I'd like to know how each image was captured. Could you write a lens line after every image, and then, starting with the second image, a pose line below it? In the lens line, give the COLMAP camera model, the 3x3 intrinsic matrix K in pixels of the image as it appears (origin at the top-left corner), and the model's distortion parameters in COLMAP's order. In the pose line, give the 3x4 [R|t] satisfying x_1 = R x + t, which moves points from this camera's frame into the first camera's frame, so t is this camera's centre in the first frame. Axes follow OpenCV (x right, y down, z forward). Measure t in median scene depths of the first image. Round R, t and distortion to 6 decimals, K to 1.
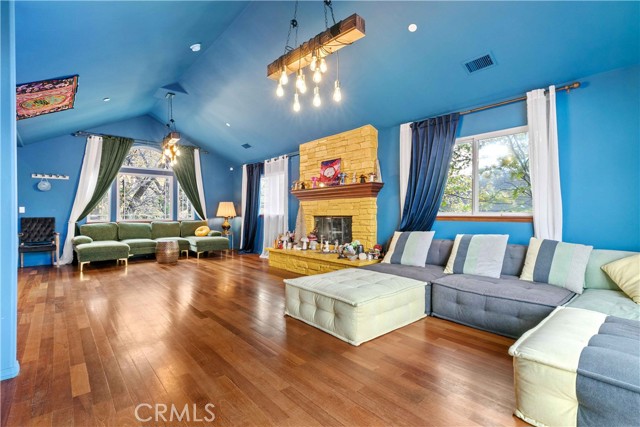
lens RADIAL K [[298.9, 0, 341.2], [0, 298.9, 211.8], [0, 0, 1]] dist [-0.000187, -0.000186]
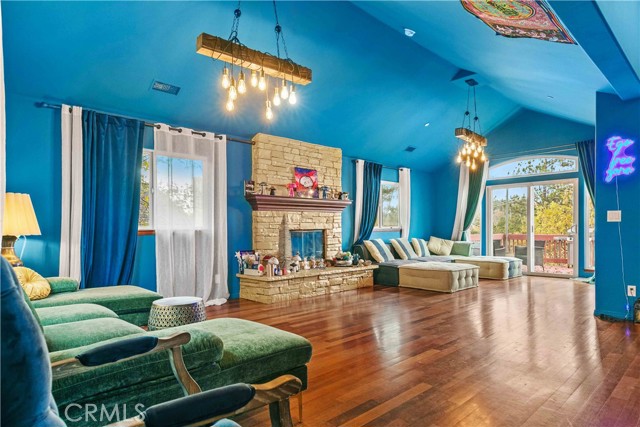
lens RADIAL K [[387.2, 0, 320.0], [0, 387.2, 213.5], [0, 0, 1]] dist [-0.000307, -0.000017]
pose [[-0.016739, 0.037735, 0.999148, -1.213068], [0.001544, 0.999287, -0.037714, 0.009163], [-0.999859, 0.000911, -0.016785, 0.973673]]
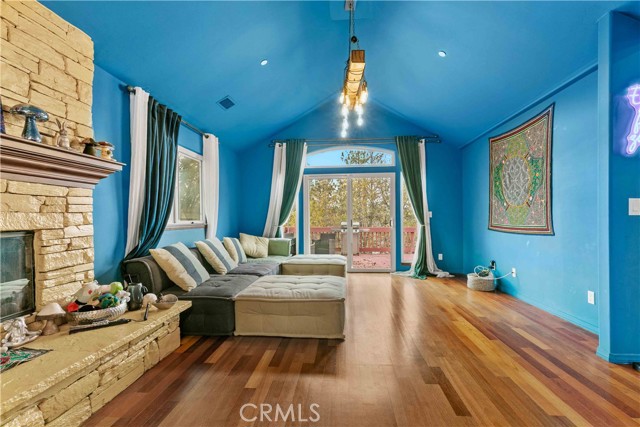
lens RADIAL K [[288.6, 0, 329.3], [0, 288.6, 222.9], [0, 0, 1]] dist [-0.001614, 0.000025]
pose [[-0.690776, -0.005804, 0.723045, -0.443042], [0.001326, 0.999956, 0.009293, 0.002527], [-0.723067, 0.007378, -0.690738, 0.920374]]
